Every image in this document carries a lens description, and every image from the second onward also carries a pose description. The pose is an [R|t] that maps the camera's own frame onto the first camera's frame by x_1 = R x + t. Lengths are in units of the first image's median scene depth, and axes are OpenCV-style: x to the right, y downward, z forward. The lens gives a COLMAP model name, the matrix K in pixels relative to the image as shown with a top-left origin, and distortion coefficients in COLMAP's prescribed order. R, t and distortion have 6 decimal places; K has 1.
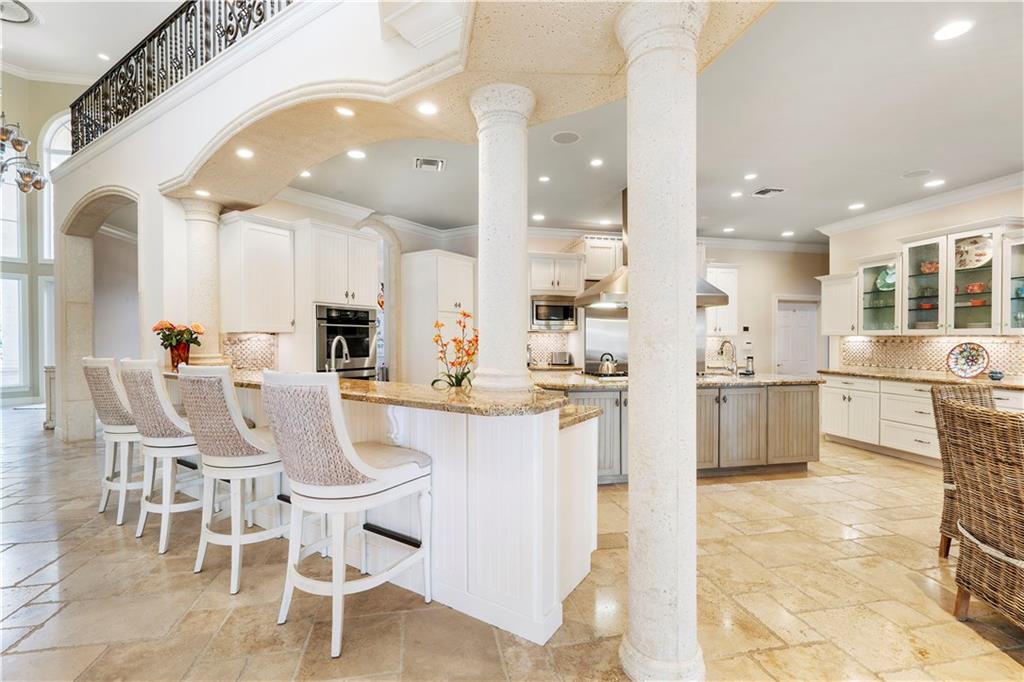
lens RADIAL K [[459.8, 0, 511.2], [0, 459.8, 344.8], [0, 0, 1]] dist [-0.005606, 0.002332]
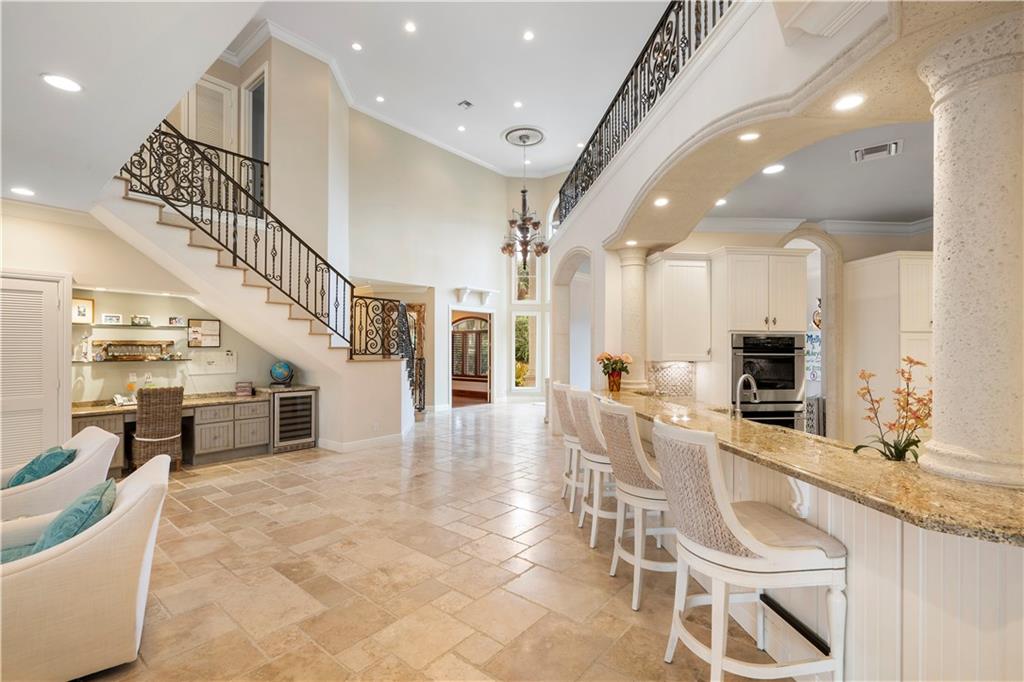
lens RADIAL K [[459.8, 0, 510.6], [0, 459.8, 344.7], [0, 0, 1]] dist [-0.005606, 0.002332]
pose [[0.618555, -0.001605, -0.785740, 0.051353], [-0.009505, 0.999909, -0.009525, -0.052590], [0.785684, 0.013360, 0.618483, 0.034609]]
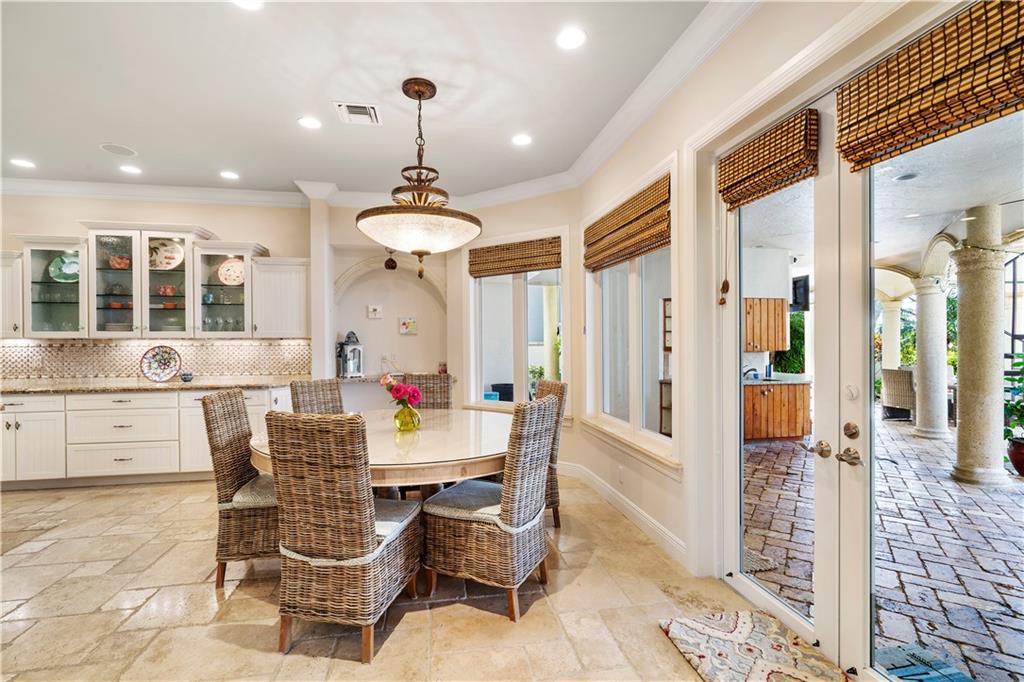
lens RADIAL K [[459.8, 0, 508.4], [0, 459.8, 341.3], [0, 0, 1]] dist [-0.005606, 0.002332]
pose [[0.024832, -0.003316, 0.999686, 0.044437], [0.018136, 0.999831, 0.002866, -0.004335], [-0.999527, 0.018059, 0.024888, 0.267374]]
